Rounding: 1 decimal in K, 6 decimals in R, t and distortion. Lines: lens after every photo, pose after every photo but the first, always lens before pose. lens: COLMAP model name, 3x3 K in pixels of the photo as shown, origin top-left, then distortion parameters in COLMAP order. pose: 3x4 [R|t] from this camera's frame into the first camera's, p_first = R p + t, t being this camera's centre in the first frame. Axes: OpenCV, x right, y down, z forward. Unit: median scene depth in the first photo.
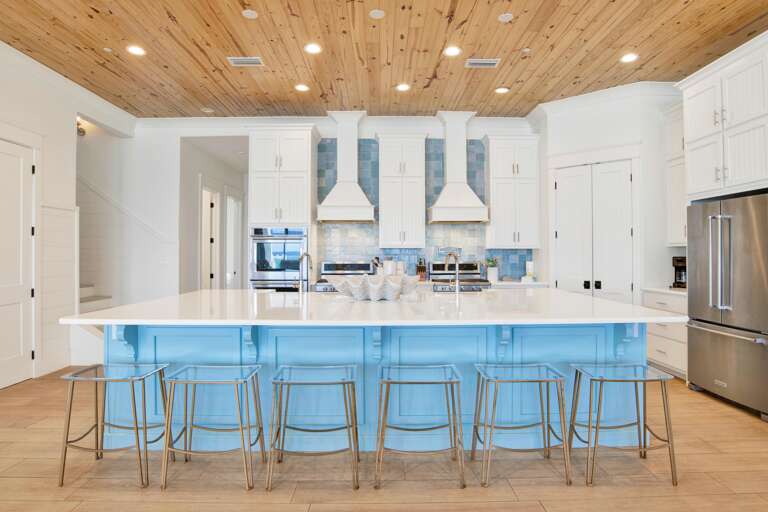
lens RADIAL K [[424.5, 0, 383.9], [0, 424.5, 252.8], [0, 0, 1]] dist [-0.001727, 0.000170]
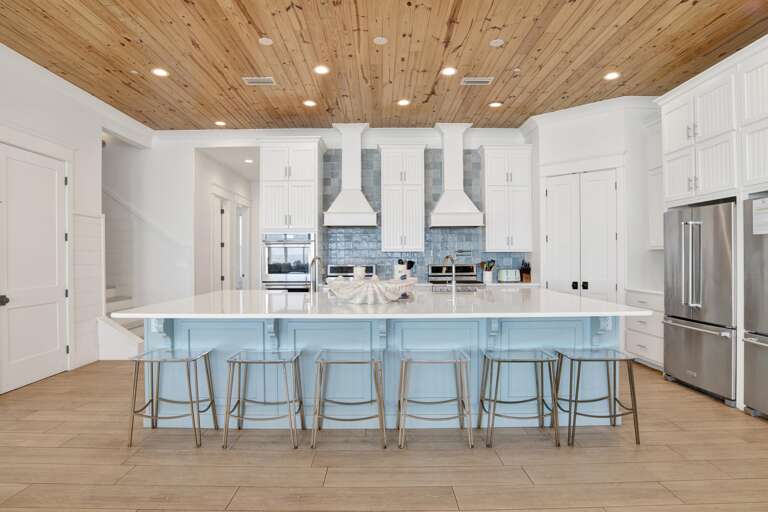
lens RADIAL K [[435.6, 0, 381.7], [0, 435.6, 257.7], [0, 0, 1]] dist [-0.001581, -0.000398]
pose [[0.999994, -0.002673, -0.002356, -0.009363], [0.002683, 0.999988, 0.003990, -0.000733], [0.002345, -0.003996, 0.999989, -0.115159]]
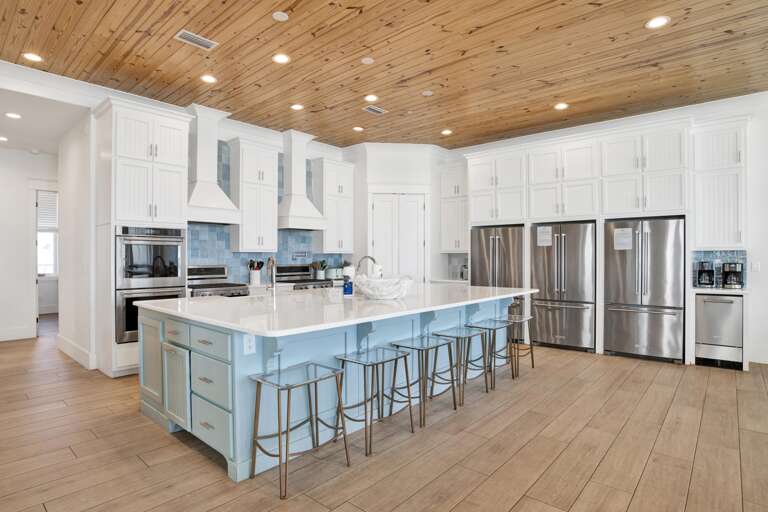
lens RADIAL K [[424.5, 0, 383.9], [0, 424.5, 252.8], [0, 0, 1]] dist [-0.001727, 0.000170]
pose [[0.682138, 0.010004, 0.731155, -0.621575], [-0.003817, 0.999941, -0.010121, 0.000014], [-0.731214, 0.004114, 0.682136, 0.077676]]
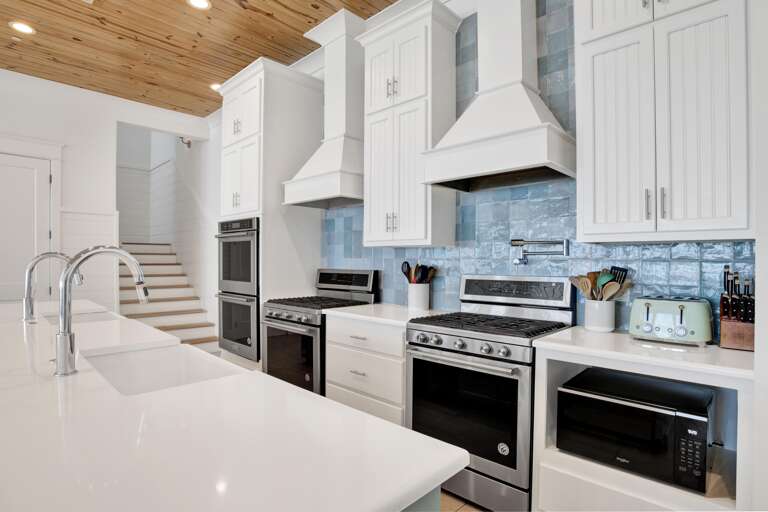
lens RADIAL K [[424.5, 0, 383.9], [0, 424.5, 252.8], [0, 0, 1]] dist [-0.001727, 0.000170]
pose [[0.701396, -0.003240, -0.712764, 0.489965], [0.002442, 0.999995, -0.002143, -0.002882], [0.712767, -0.000238, 0.701400, 0.767276]]
